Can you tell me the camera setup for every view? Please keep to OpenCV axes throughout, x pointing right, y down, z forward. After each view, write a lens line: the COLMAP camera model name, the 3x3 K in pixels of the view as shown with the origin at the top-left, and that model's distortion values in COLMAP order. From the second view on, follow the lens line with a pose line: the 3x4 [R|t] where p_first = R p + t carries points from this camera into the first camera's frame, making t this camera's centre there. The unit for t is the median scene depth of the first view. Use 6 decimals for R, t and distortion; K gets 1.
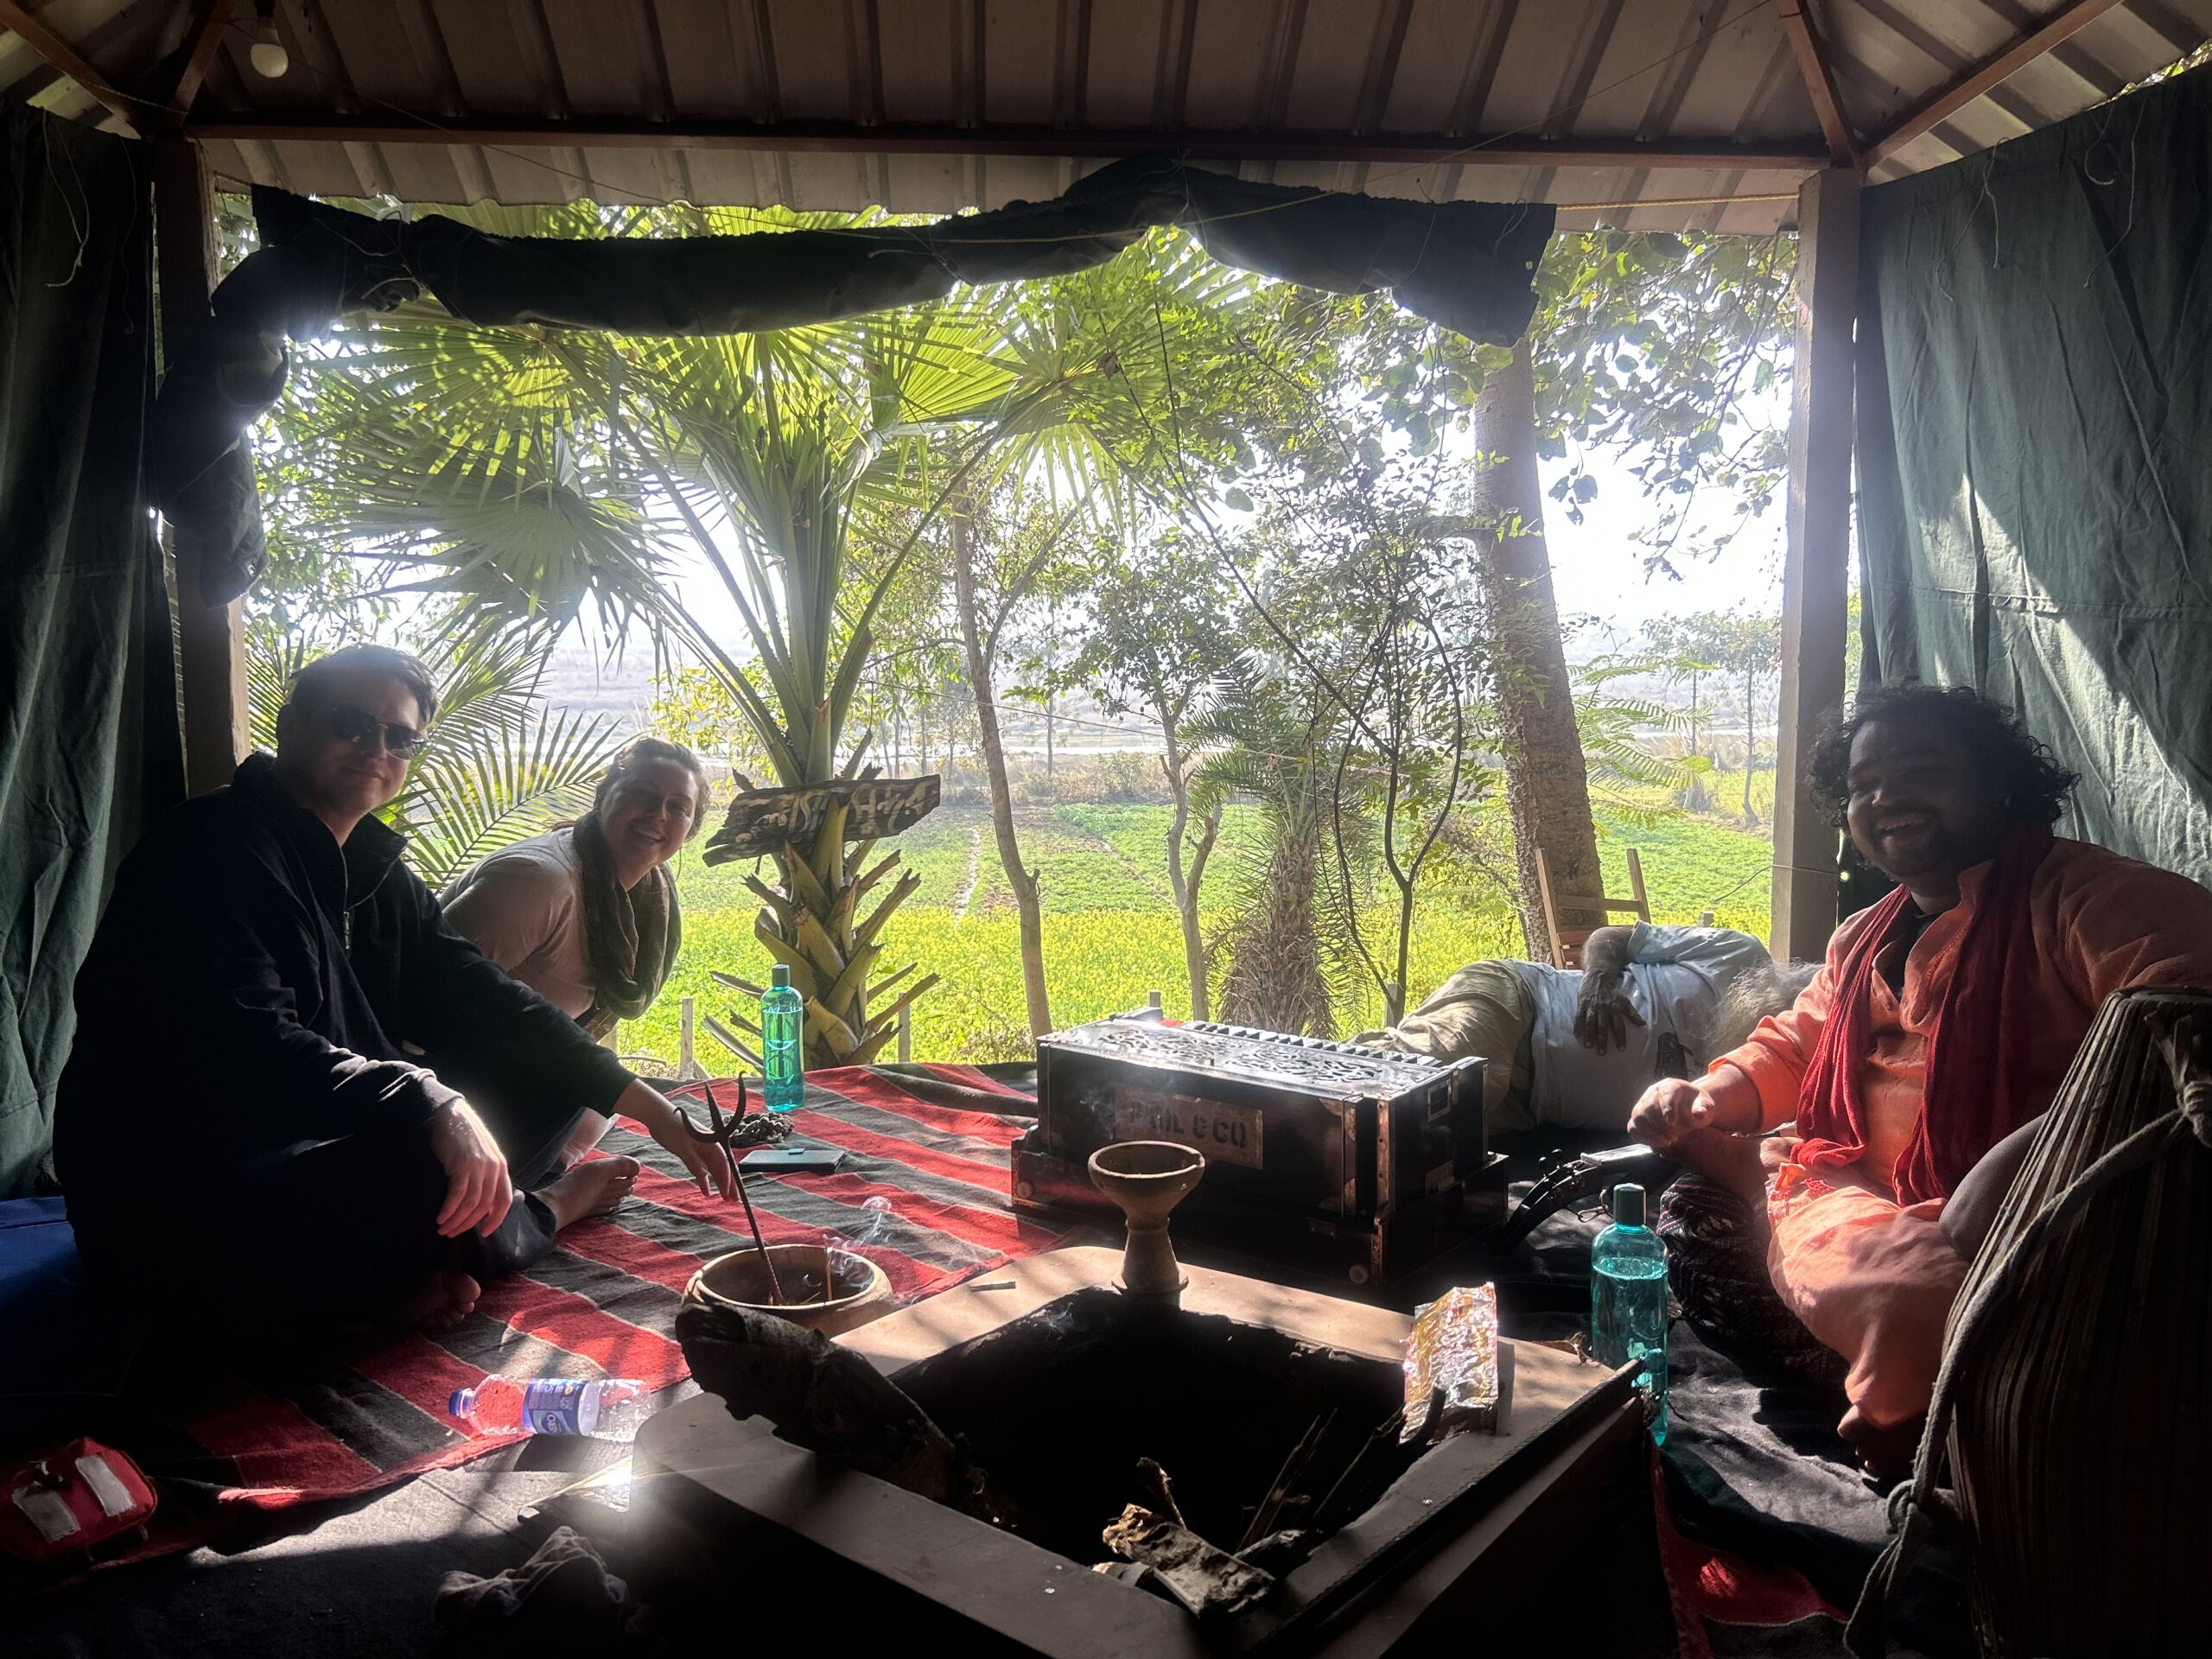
lens RADIAL K [[1683.8, 0, 1103.8], [0, 1683.8, 830.8], [0, 0, 1]] dist [0.029102, -0.029169]
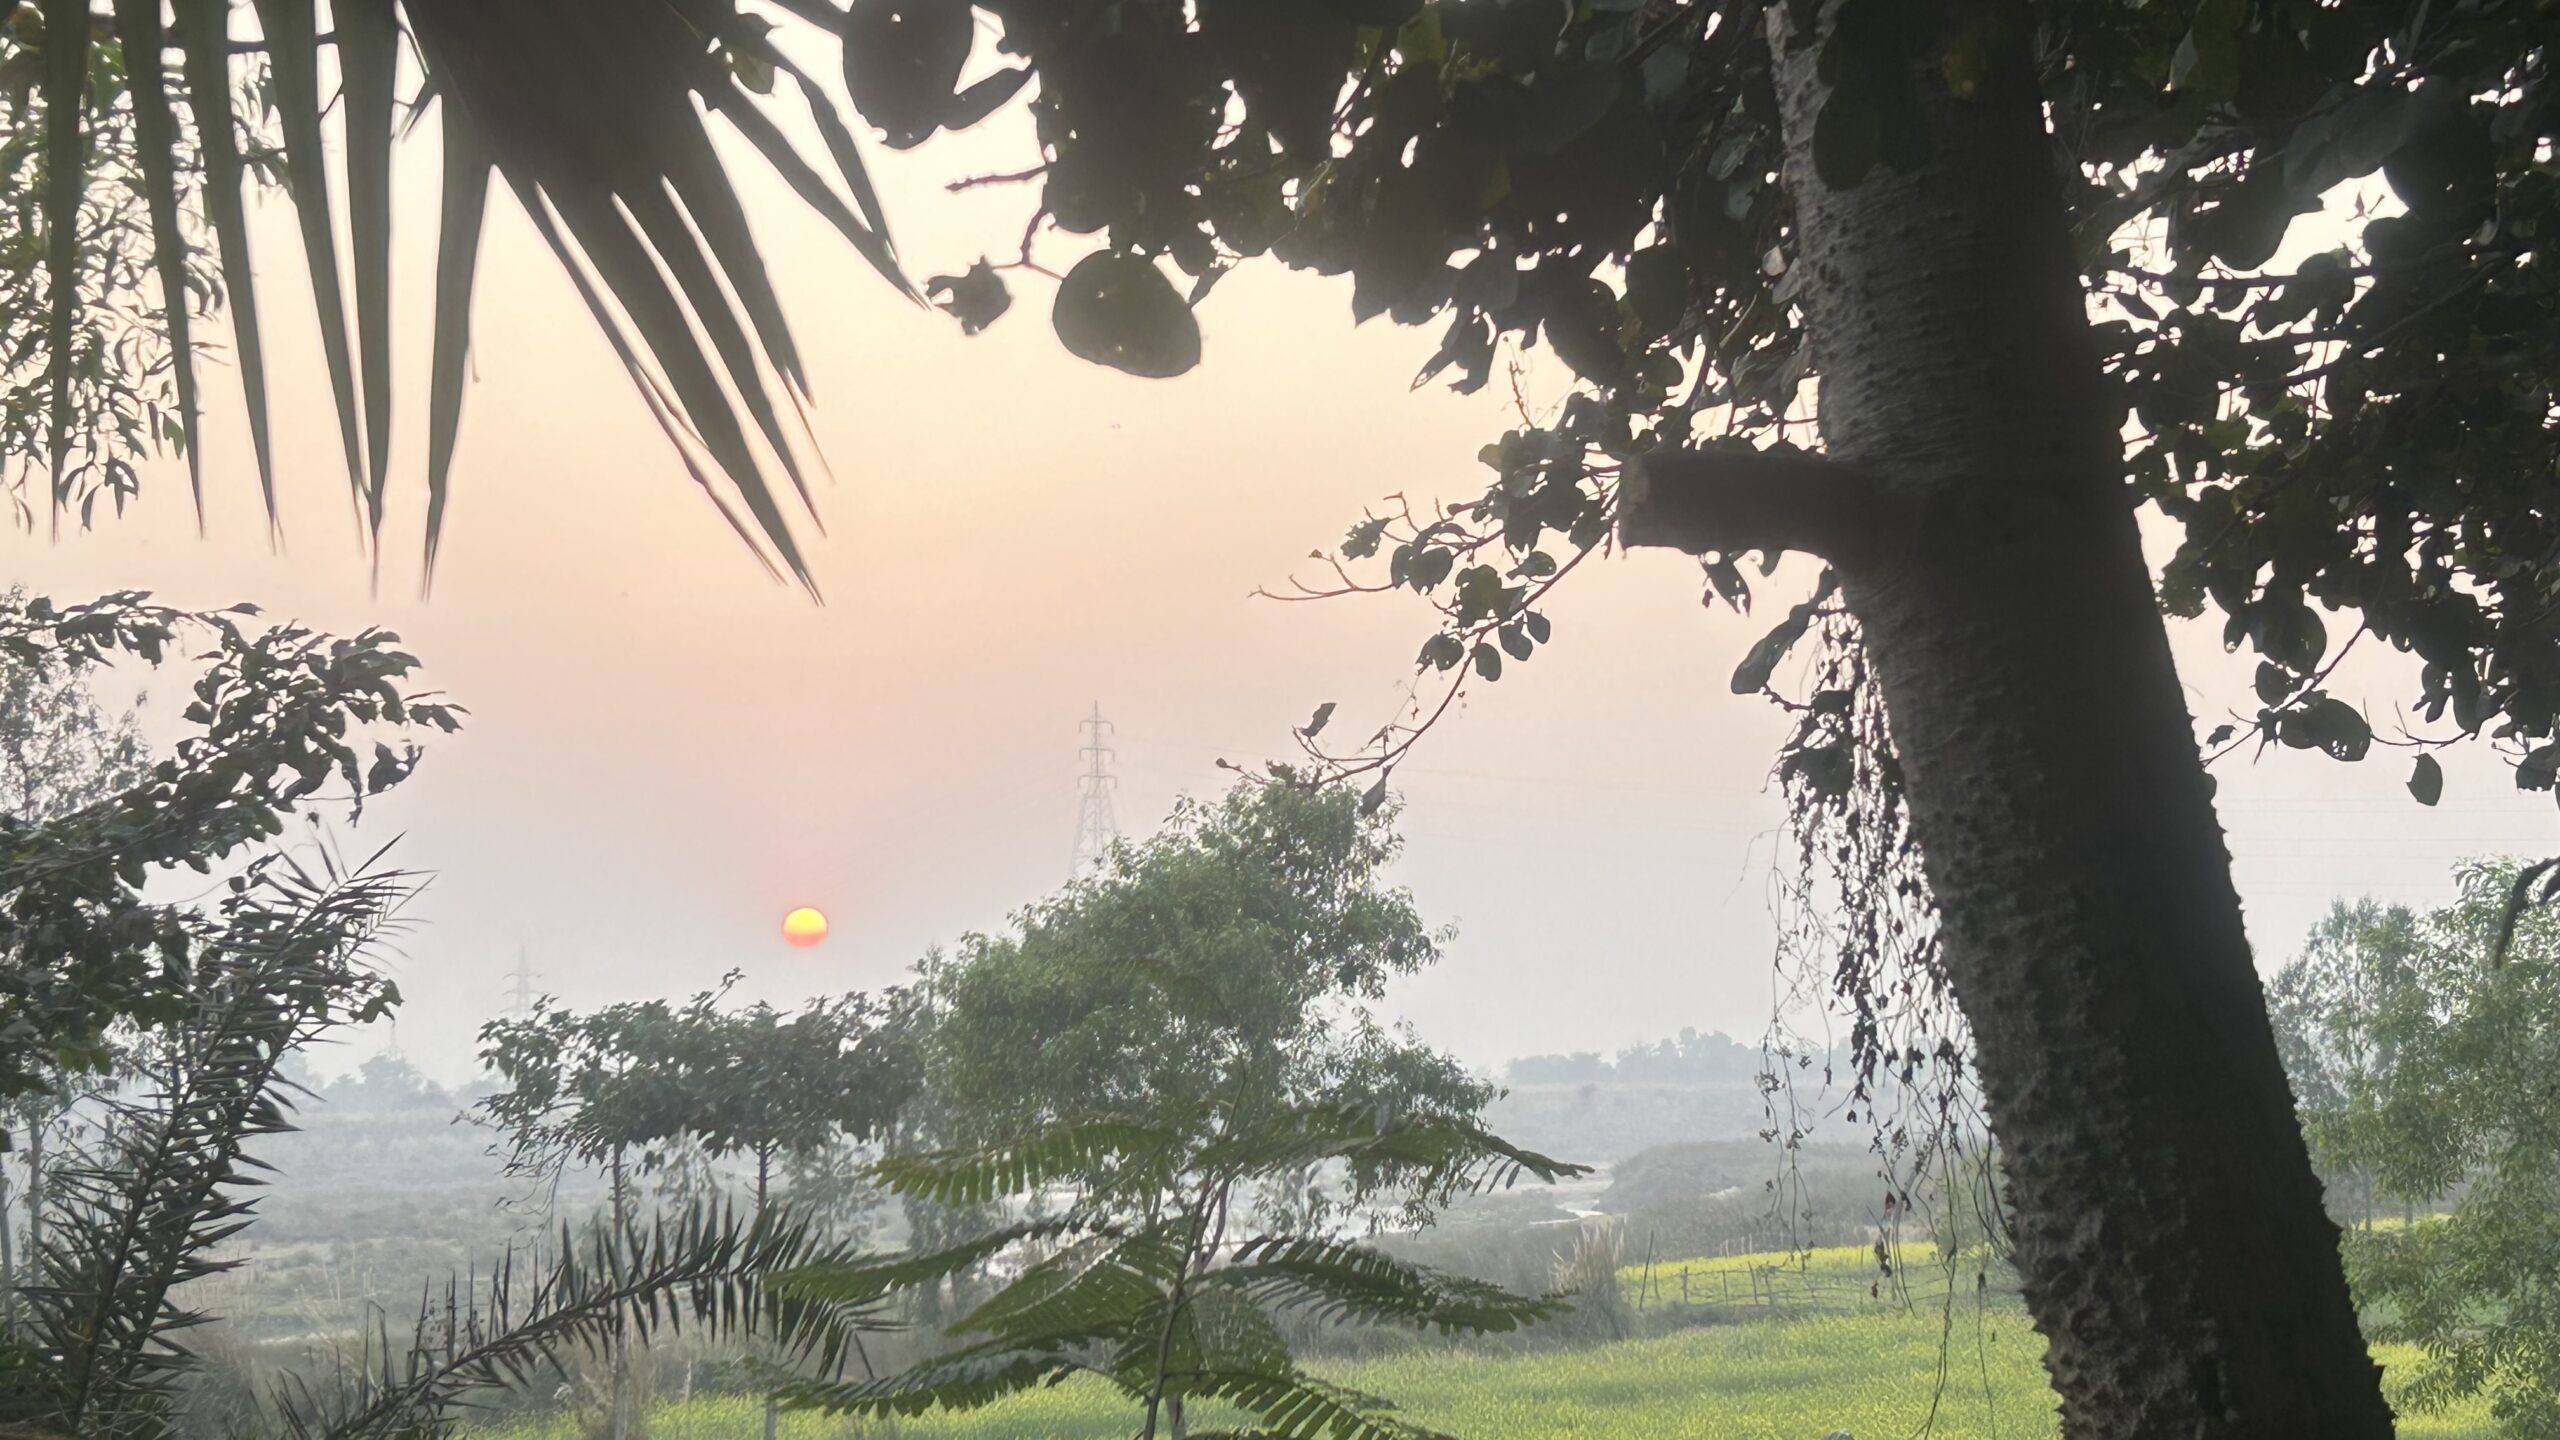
lens RADIAL K [[4316.3, 0, 1297.1], [0, 4316.3, 742.7], [0, 0, 1]] dist [0.141640, 0.000000]
pose [[0.868103, 0.018418, 0.496042, -0.309215], [0.076247, 0.982505, -0.169915, -0.110851], [-0.490493, 0.185326, 0.851511, 1.109699]]
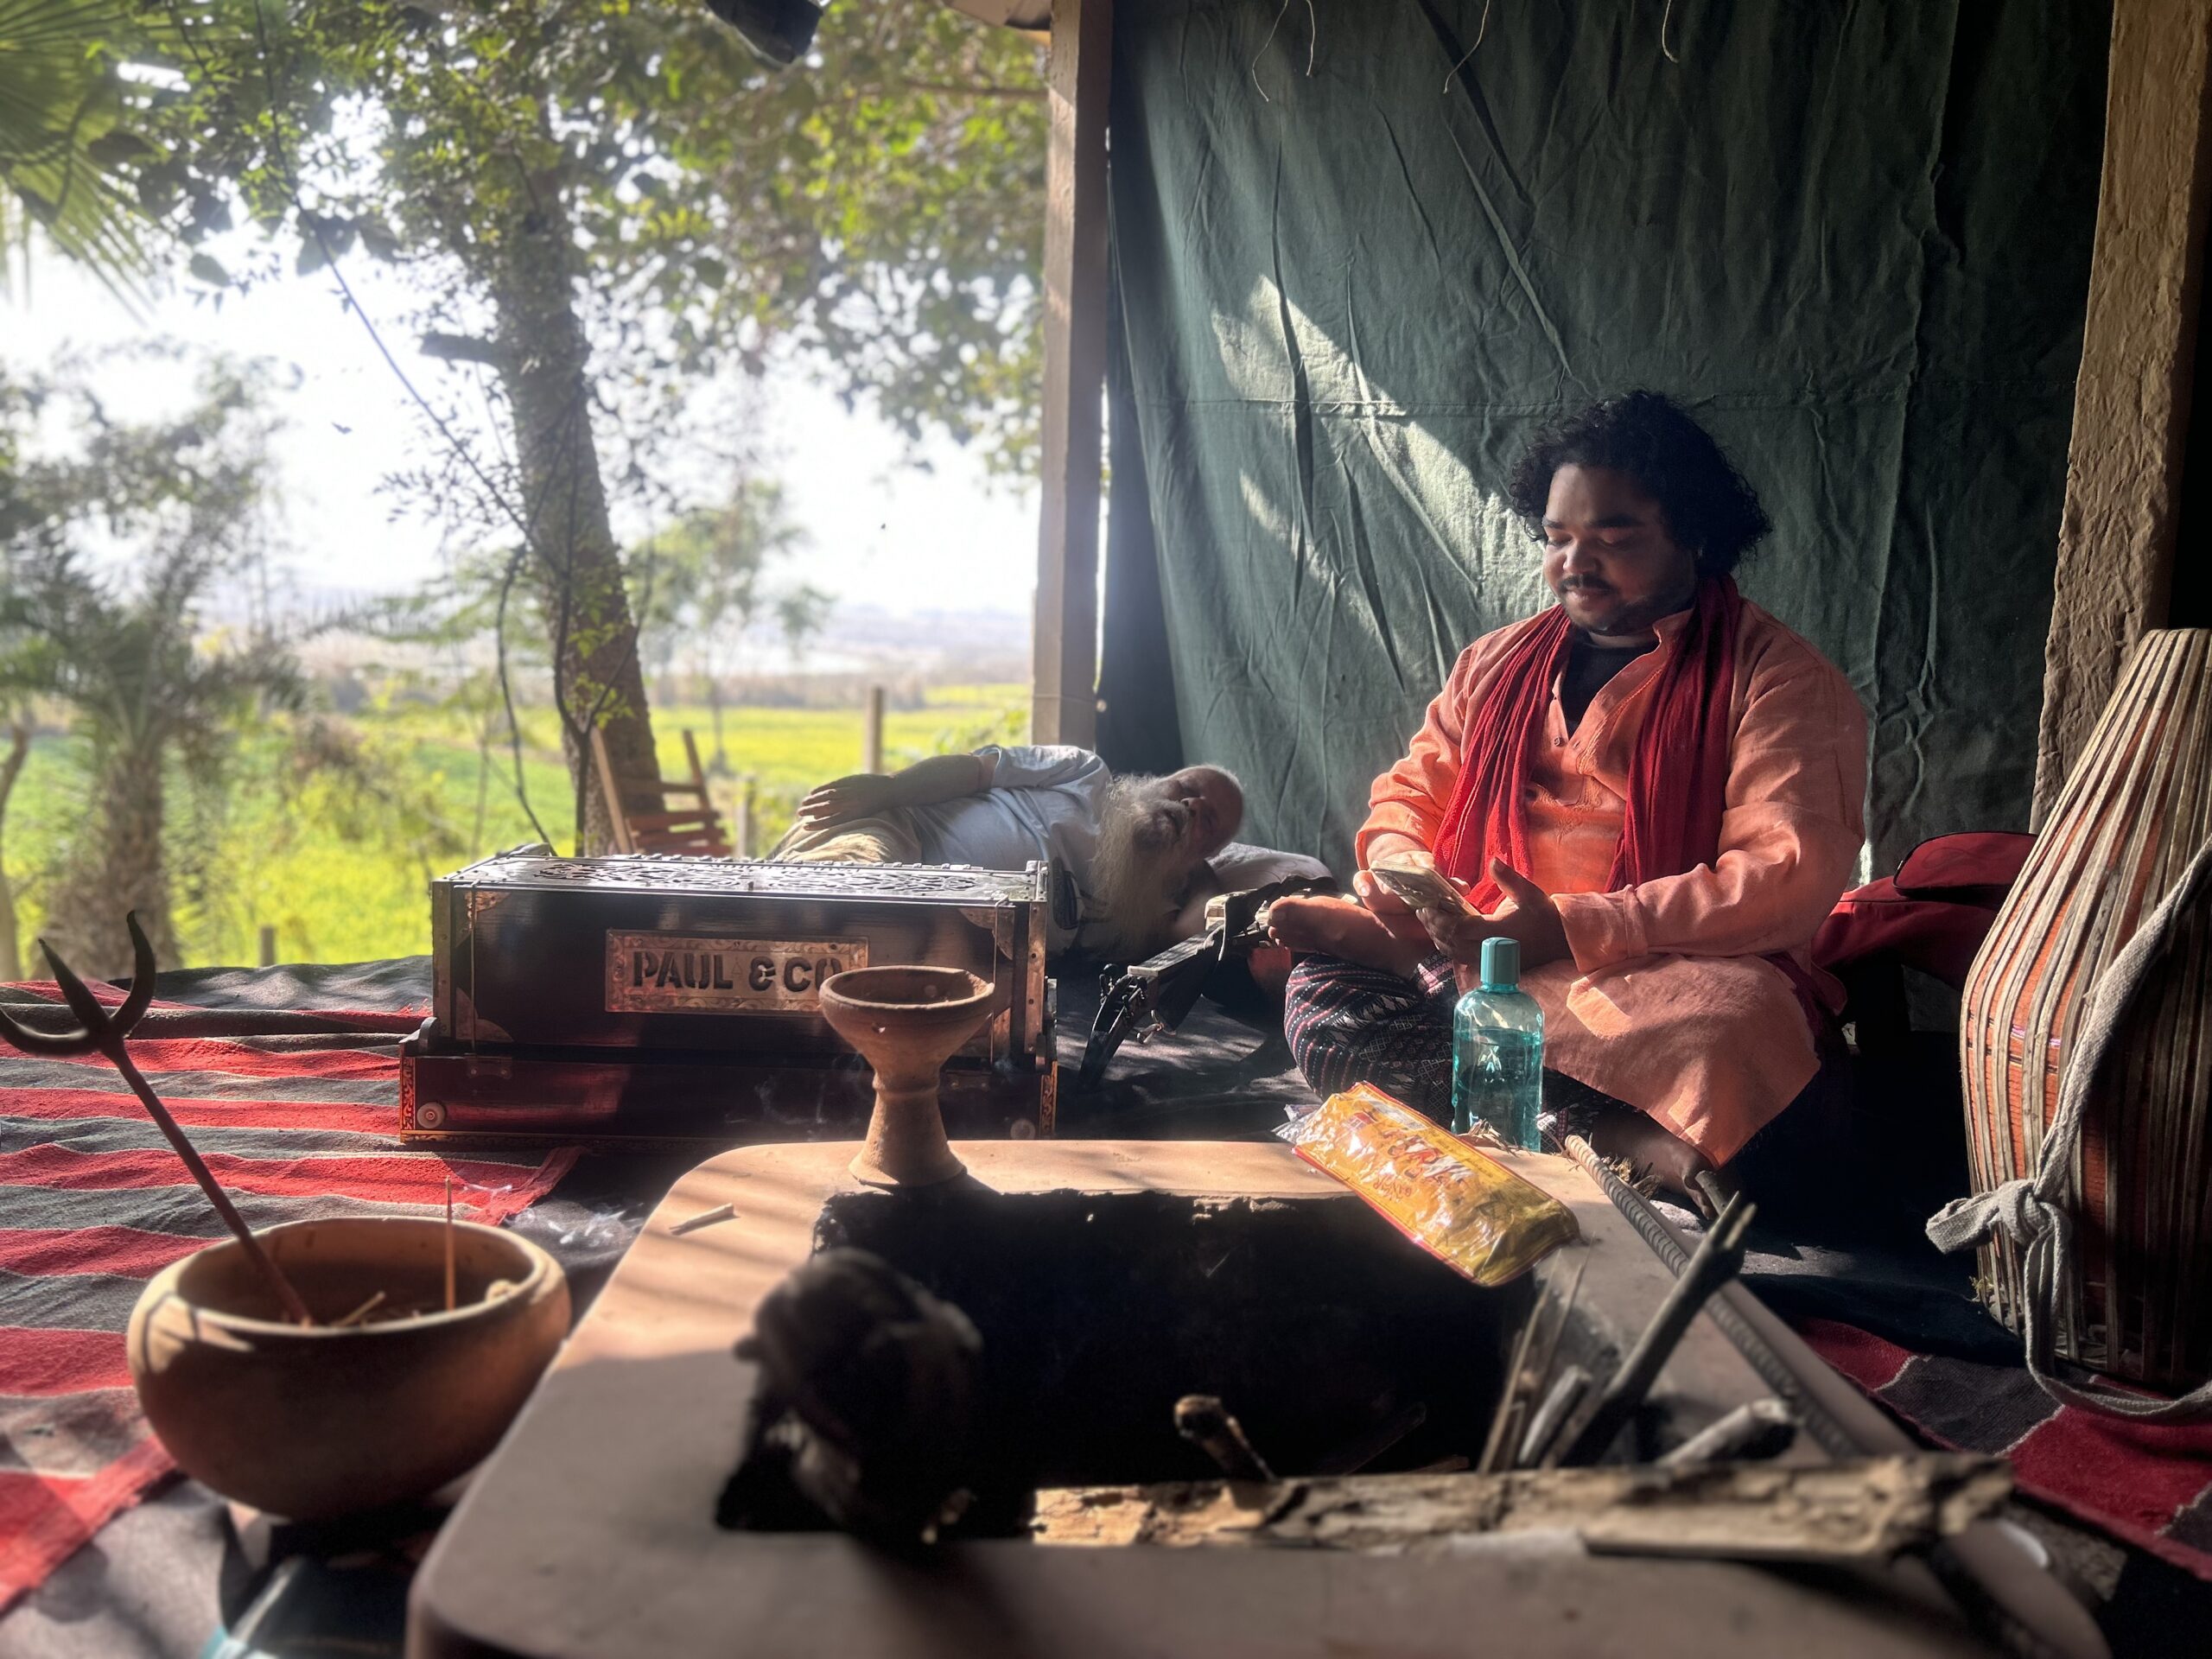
lens RADIAL K [[1683.8, 0, 1110.0], [0, 1683.8, 835.0], [0, 0, 1]] dist [0.029102, -0.029169]
pose [[0.765965, -0.043910, 0.641380, -0.232787], [0.020524, 0.998826, 0.043872, 0.073400], [-0.642554, -0.020441, 0.765968, 0.303395]]
